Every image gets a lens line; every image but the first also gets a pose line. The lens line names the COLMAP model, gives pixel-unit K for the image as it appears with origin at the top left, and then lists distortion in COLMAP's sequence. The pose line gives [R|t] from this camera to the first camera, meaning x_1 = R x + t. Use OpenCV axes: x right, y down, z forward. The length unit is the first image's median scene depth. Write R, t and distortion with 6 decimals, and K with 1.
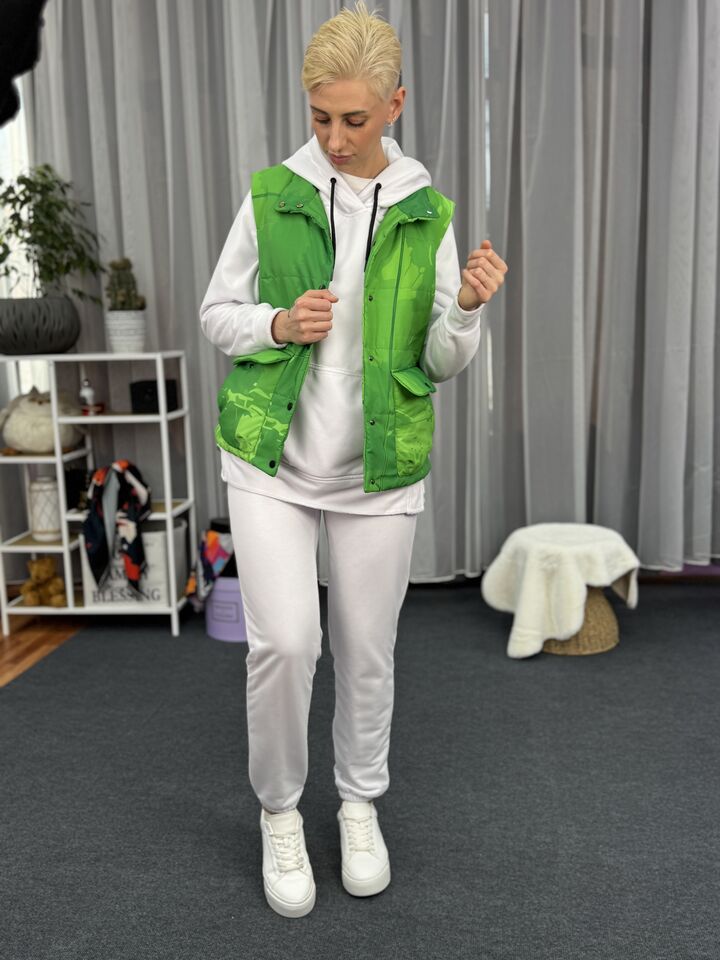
lens RADIAL K [[902.9, 0, 358.4], [0, 902.9, 482.8], [0, 0, 1]] dist [0.044297, 0.000000]
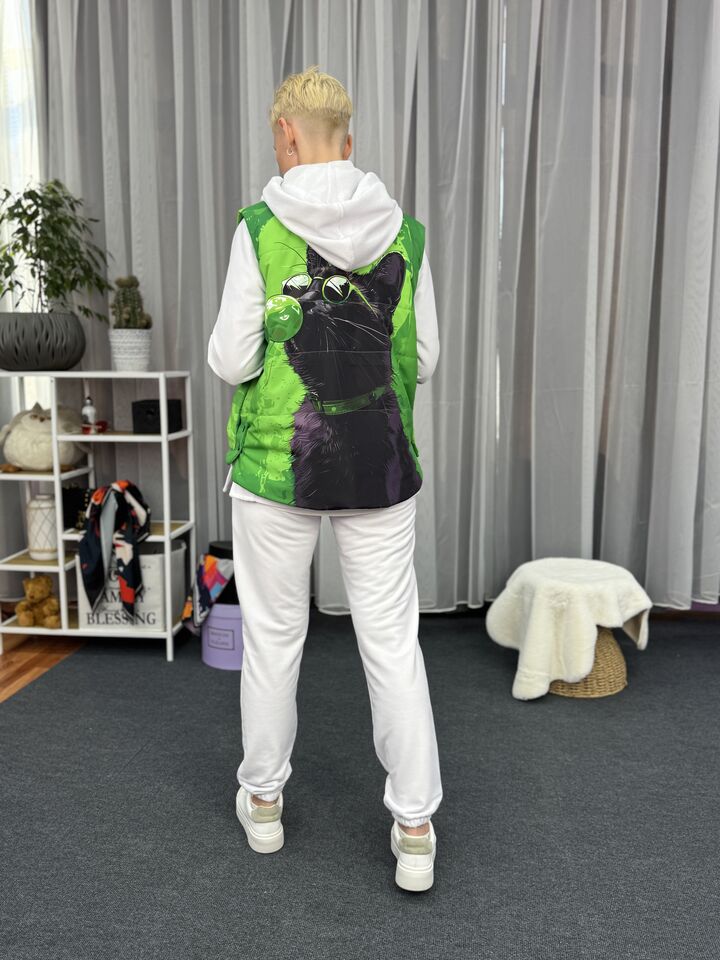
lens RADIAL K [[796.7, 0, 355.2], [0, 796.7, 478.3], [0, 0, 1]] dist [0.055699, -0.079786]
pose [[0.999564, 0.028971, -0.005734, -0.002960], [-0.029103, 0.999275, -0.024541, -0.013168], [0.005019, 0.024697, 0.999682, 0.134994]]
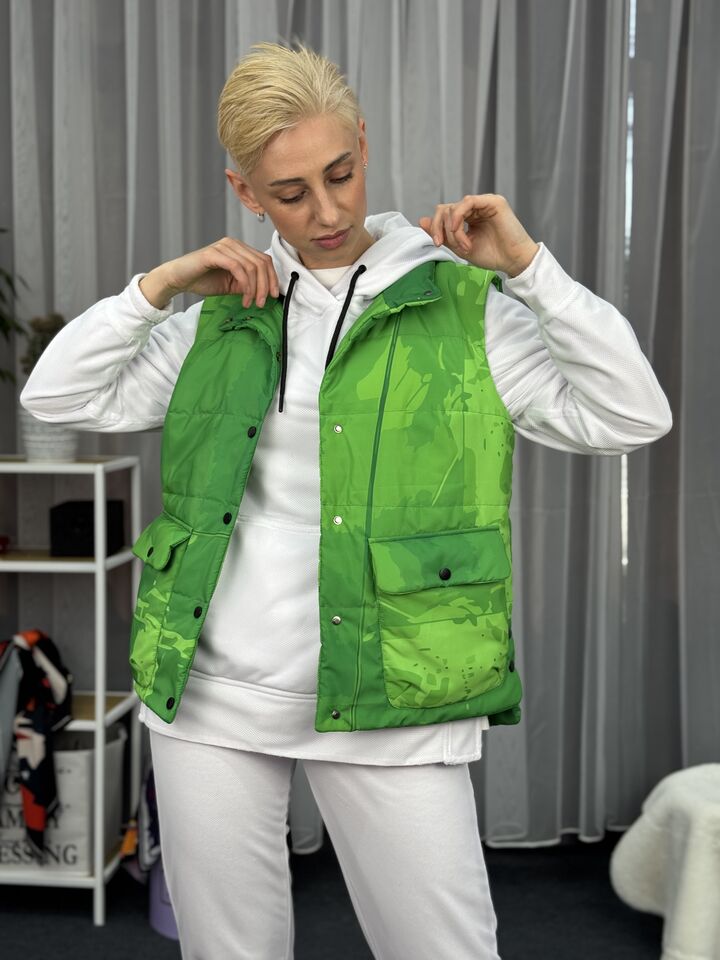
lens RADIAL K [[1311.7, 0, 354.8], [0, 1311.7, 476.4], [0, 0, 1]] dist [0.067560, 0.000000]
pose [[0.999159, 0.036010, -0.019632, -0.024449], [-0.037717, 0.994771, -0.094914, -0.053481], [0.016111, 0.095575, 0.995292, 0.093459]]
